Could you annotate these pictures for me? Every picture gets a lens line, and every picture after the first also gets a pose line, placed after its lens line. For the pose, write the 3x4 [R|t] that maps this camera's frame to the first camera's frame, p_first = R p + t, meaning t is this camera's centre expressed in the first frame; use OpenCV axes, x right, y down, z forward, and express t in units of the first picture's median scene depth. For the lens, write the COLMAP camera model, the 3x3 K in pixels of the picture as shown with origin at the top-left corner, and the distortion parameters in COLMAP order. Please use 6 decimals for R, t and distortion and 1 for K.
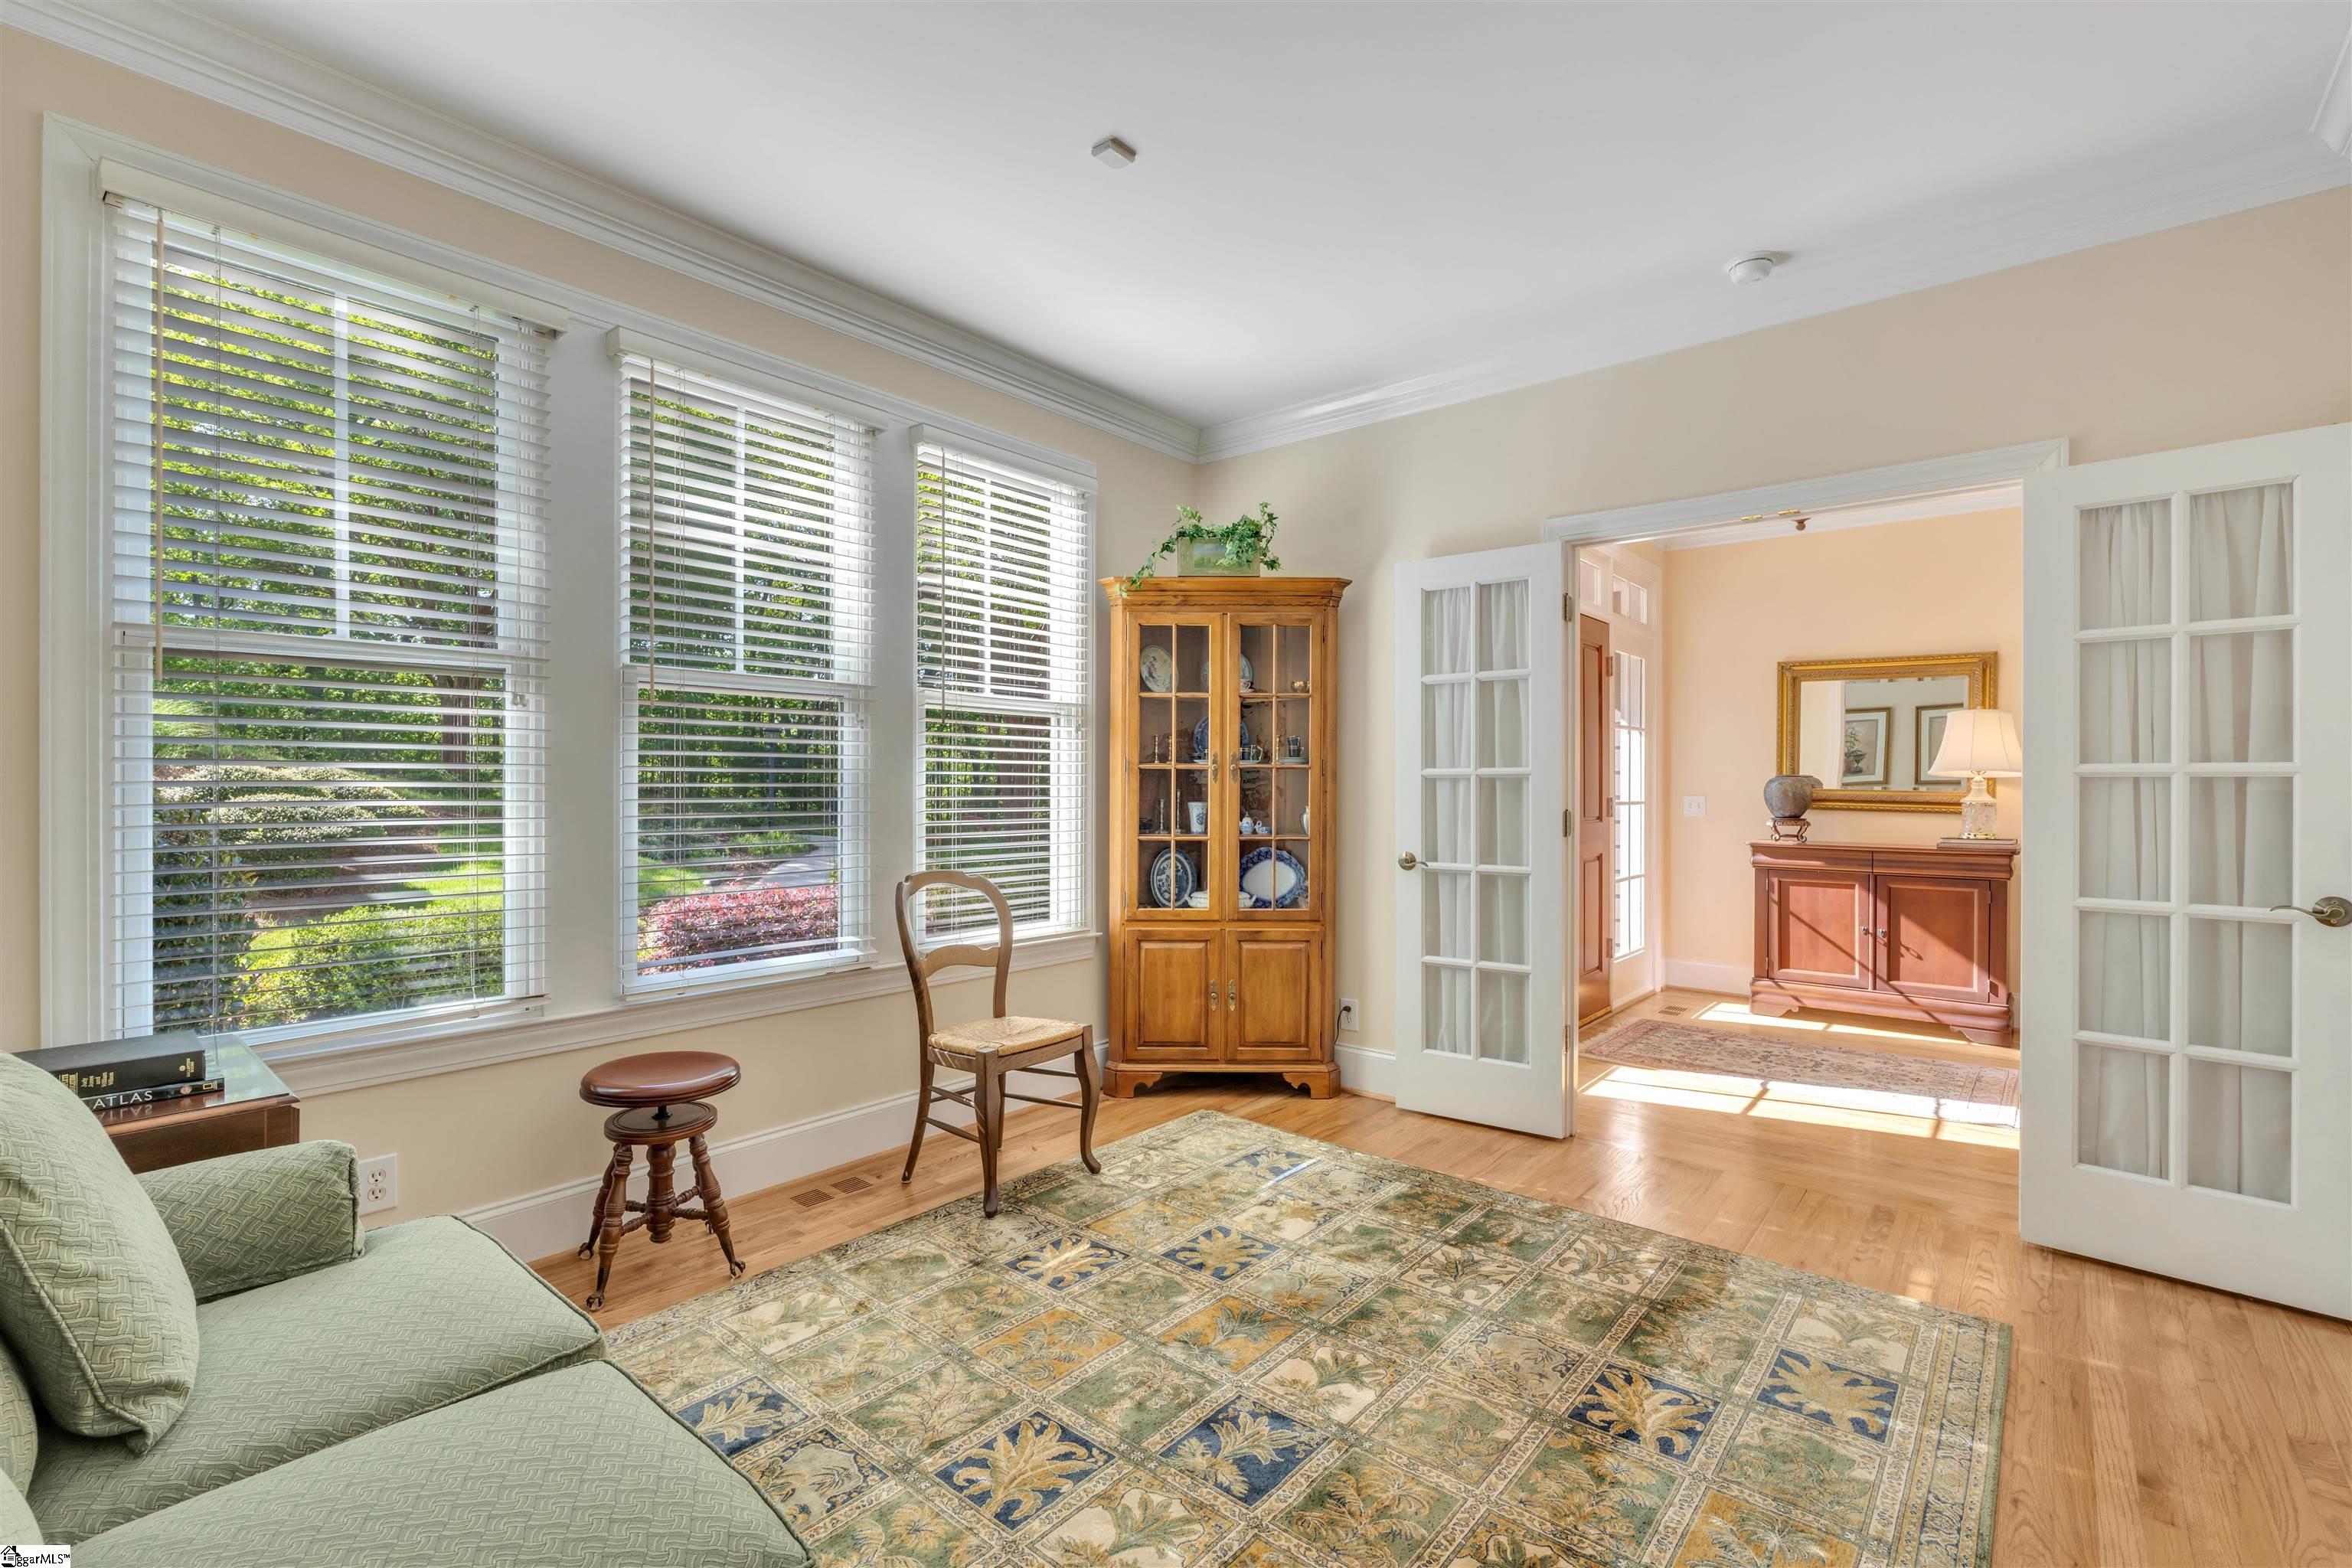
lens RADIAL K [[1046.7, 0, 1185.5], [0, 1046.7, 781.3], [0, 0, 1]] dist [-0.010277, 0.003218]
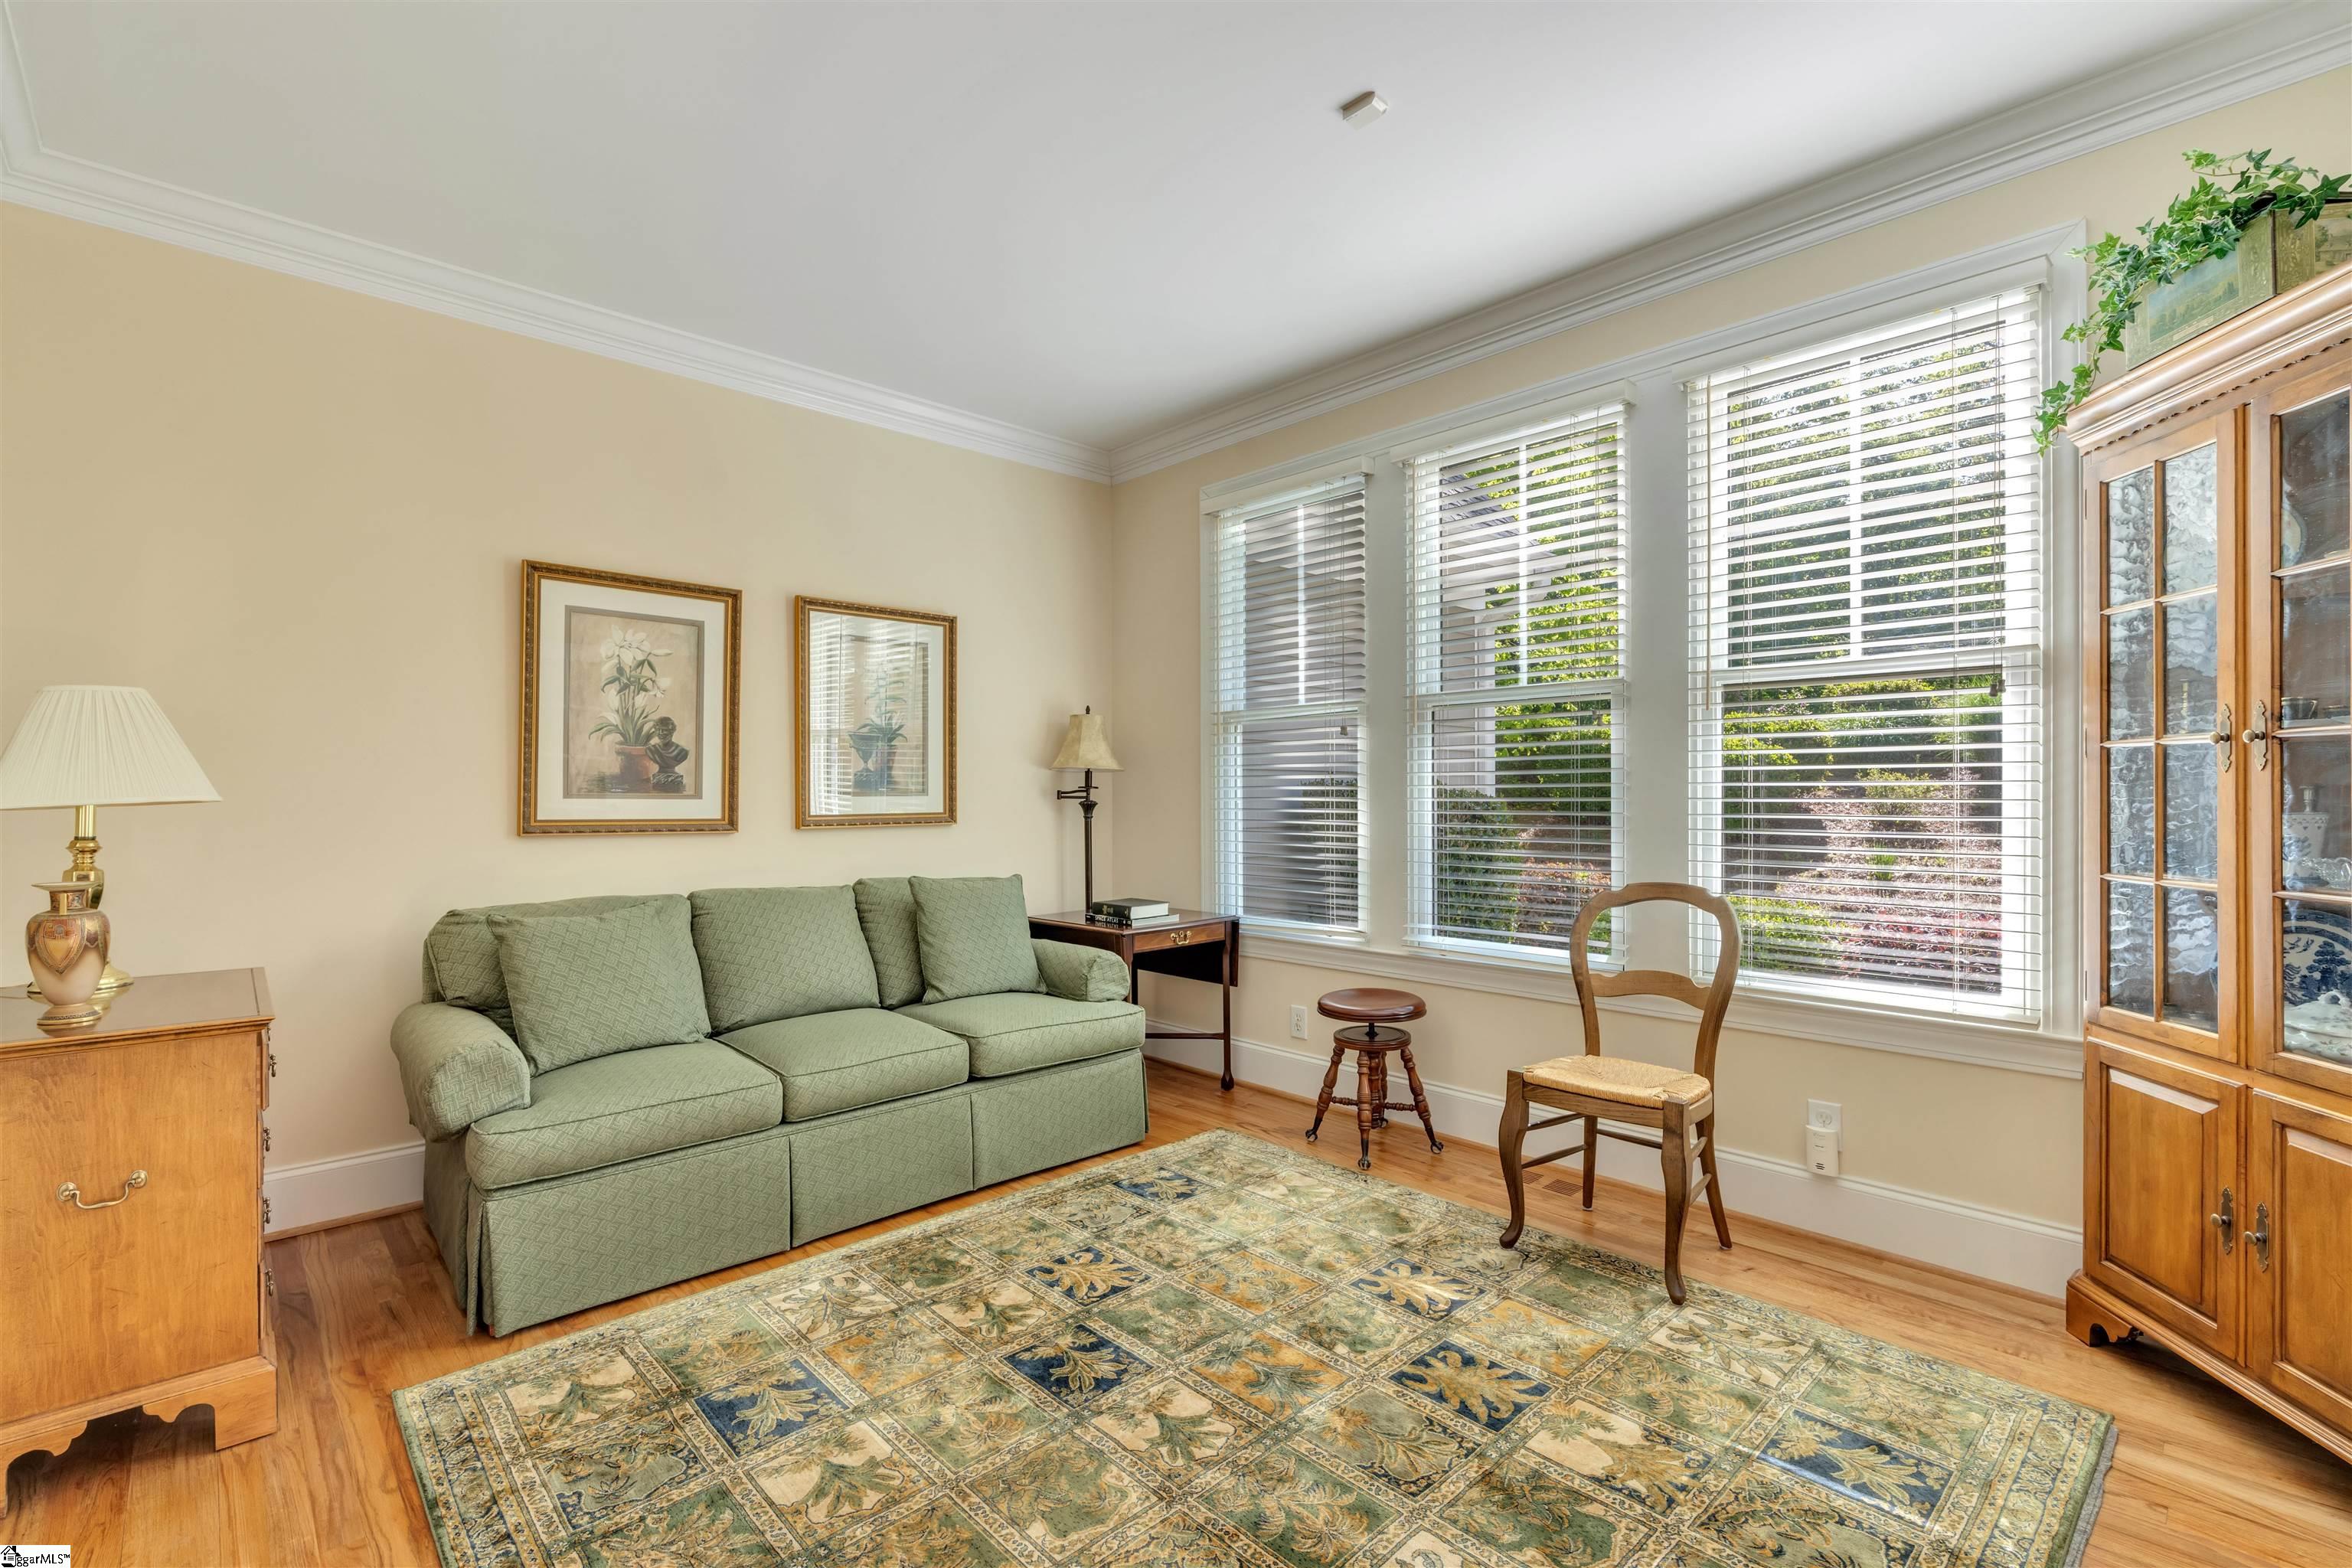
lens RADIAL K [[1046.7, 0, 1174.1], [0, 1046.7, 792.6], [0, 0, 1]] dist [-0.010277, 0.003218]
pose [[-0.123294, -0.006001, -0.992352, 0.800421], [0.002154, 0.999978, -0.006315, 0.019453], [0.992368, -0.002916, -0.123278, 0.853754]]
